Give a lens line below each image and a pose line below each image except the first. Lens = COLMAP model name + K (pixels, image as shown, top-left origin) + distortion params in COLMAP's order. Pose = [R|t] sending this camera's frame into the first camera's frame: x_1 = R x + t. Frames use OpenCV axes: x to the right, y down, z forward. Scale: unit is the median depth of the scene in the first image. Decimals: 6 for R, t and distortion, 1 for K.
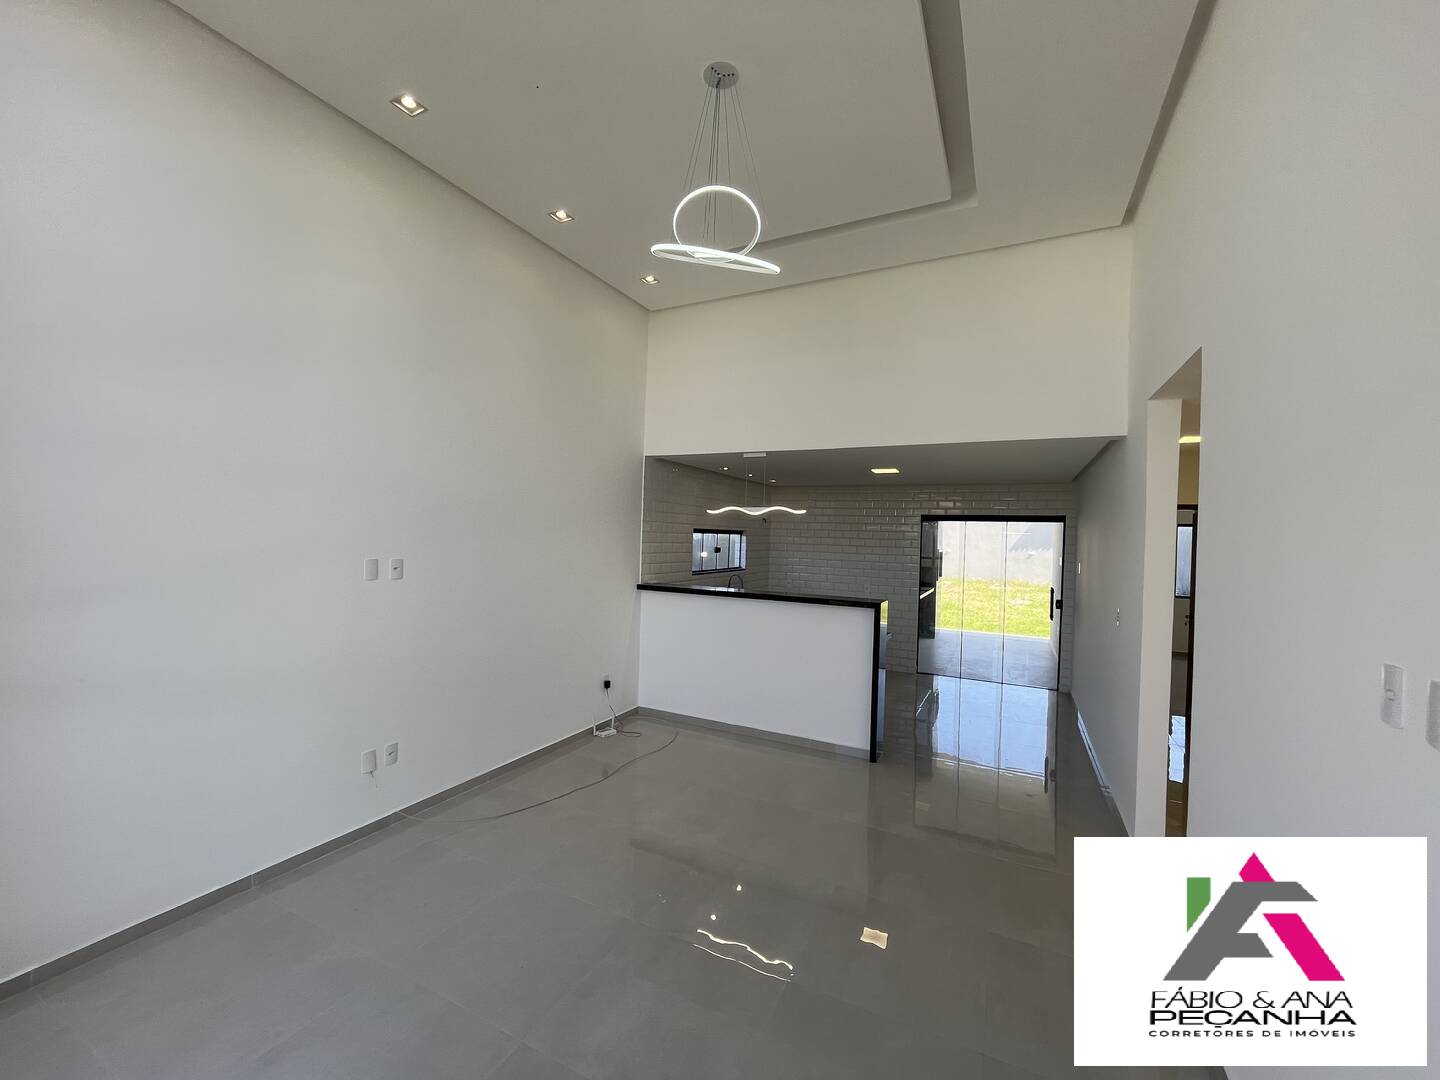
lens RADIAL K [[585.0, 0, 716.6], [0, 585.0, 542.3], [0, 0, 1]] dist [-0.003202, 0.000286]
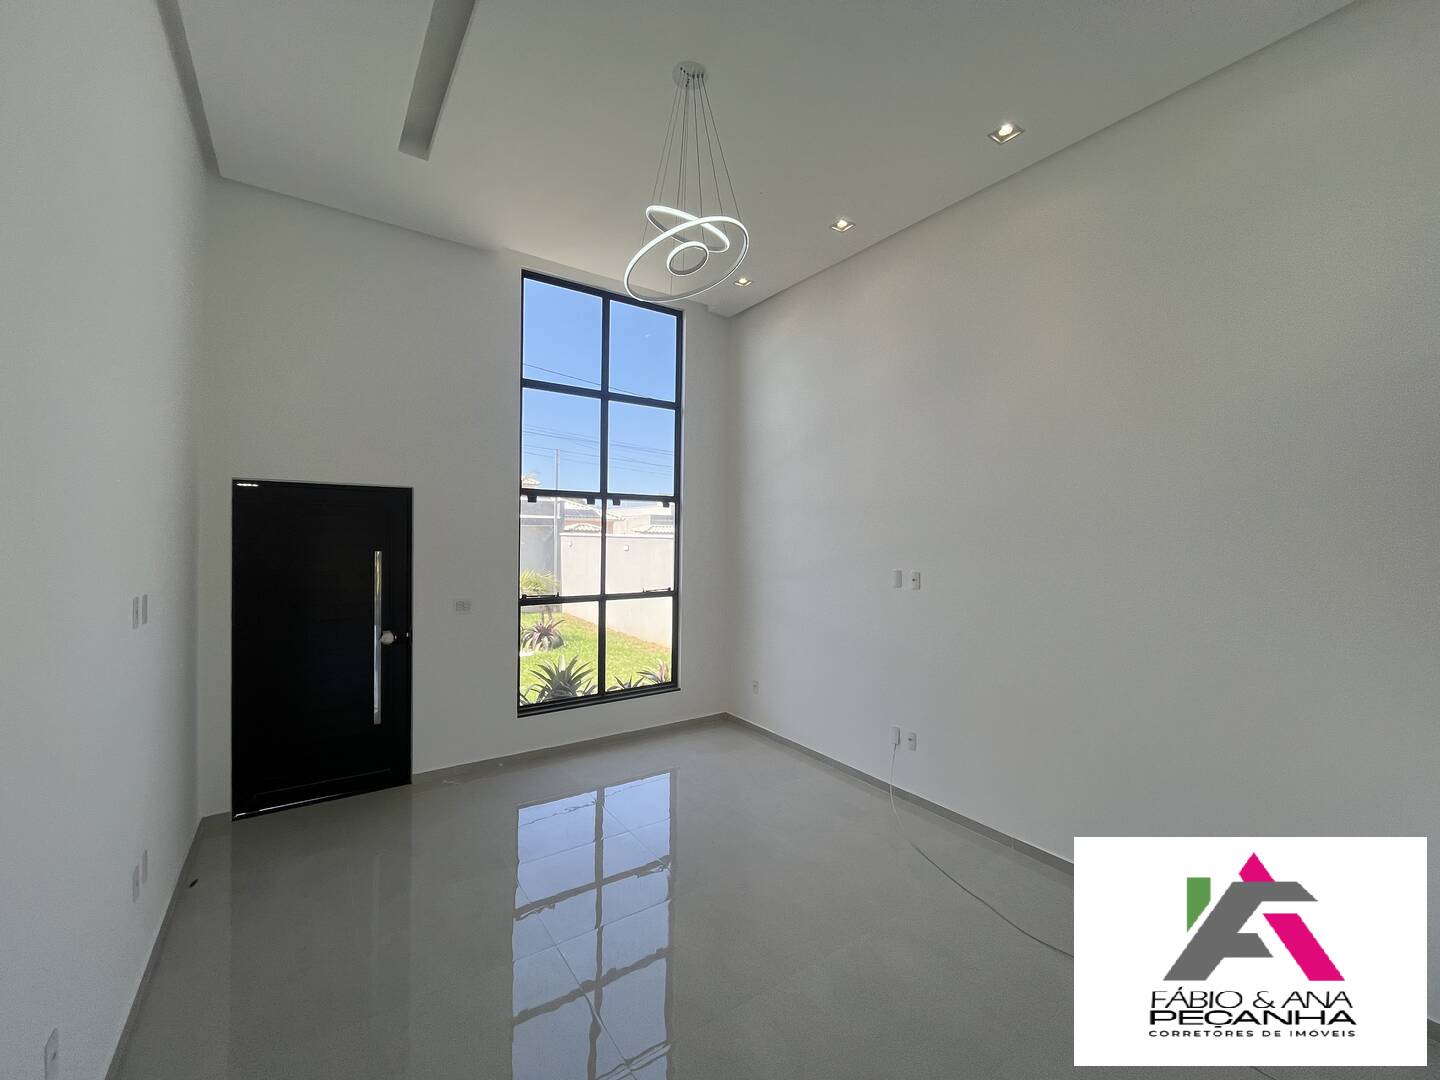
lens RADIAL K [[586.8, 0, 716.5], [0, 586.8, 541.6], [0, 0, 1]] dist [-0.002551, -0.000437]
pose [[-0.477878, -0.022779, -0.878131, 0.385542], [-0.033756, 0.999402, -0.007555, -0.005101], [0.877777, 0.026032, -0.478361, 0.710384]]
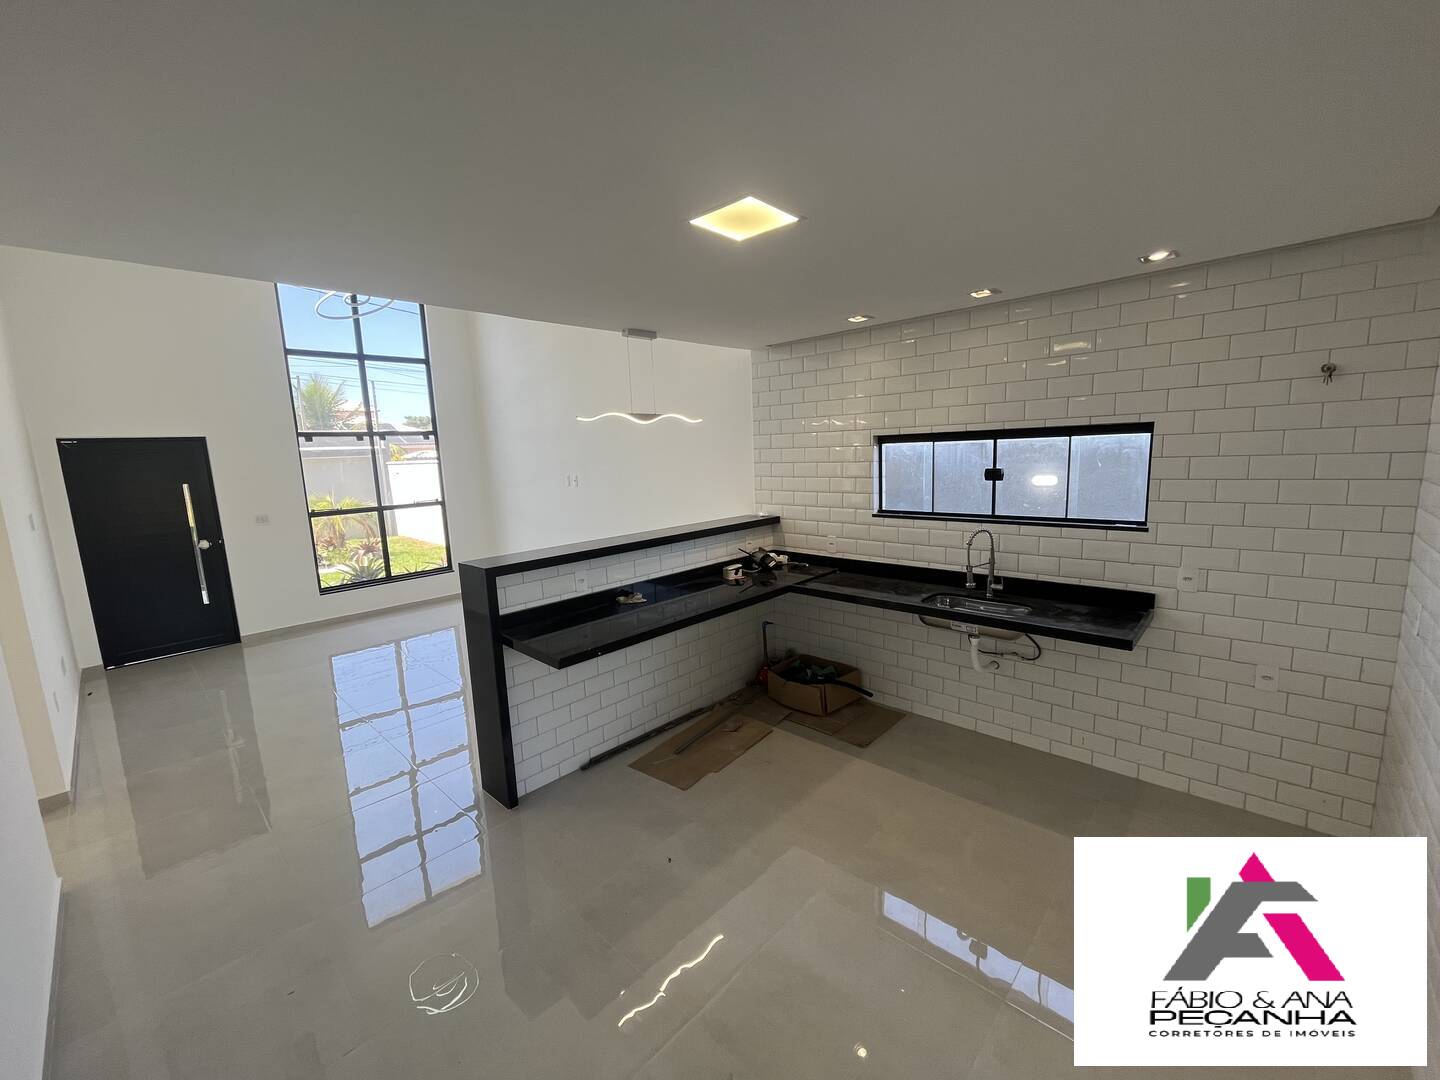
lens RADIAL K [[585.0, 0, 716.6], [0, 585.0, 542.3], [0, 0, 1]] dist [-0.003202, 0.000286]
pose [[-0.295883, 0.134532, -0.945703, 0.634942], [0.021383, 0.990717, 0.134245, -0.000749], [0.954985, 0.019499, -0.296013, 1.157227]]
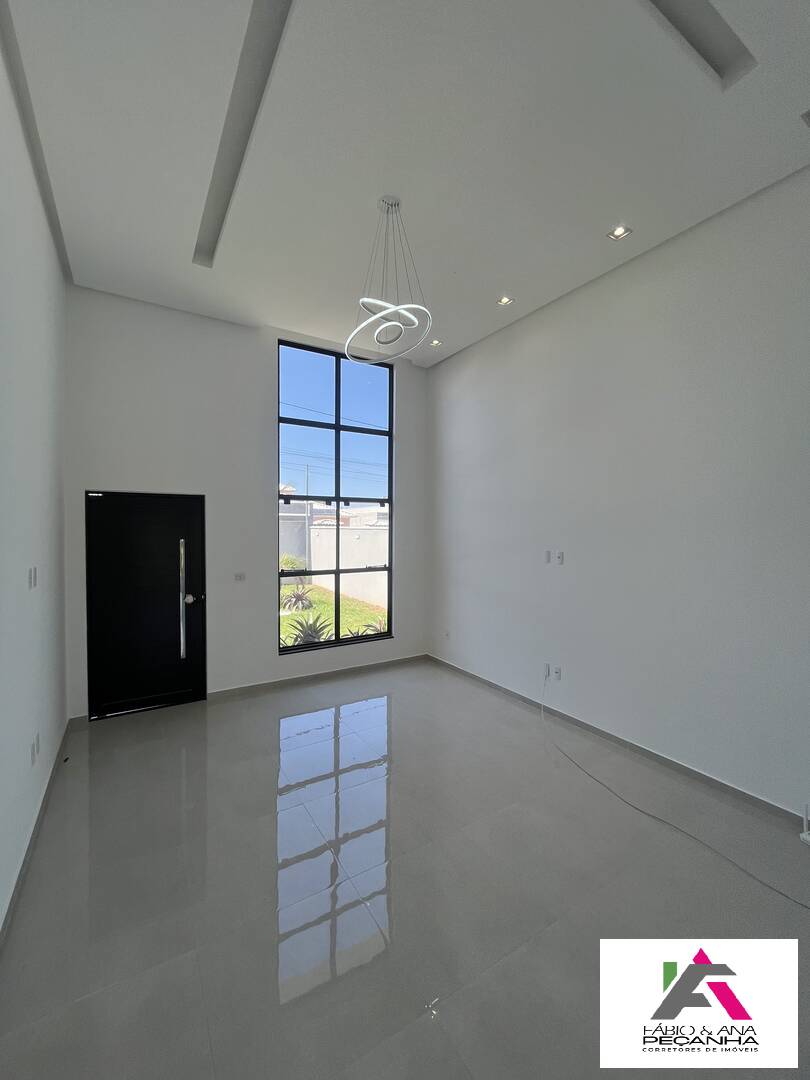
lens RADIAL K [[438.8, 0, 404.2], [0, 438.8, 538.3], [0, 0, 1]] dist [-0.003202, 0.000286]
pose [[-0.524021, -0.007423, -0.851673, 0.407095], [-0.026813, 0.999610, 0.007786, -0.003175], [0.851283, 0.026916, -0.524016, 0.743580]]
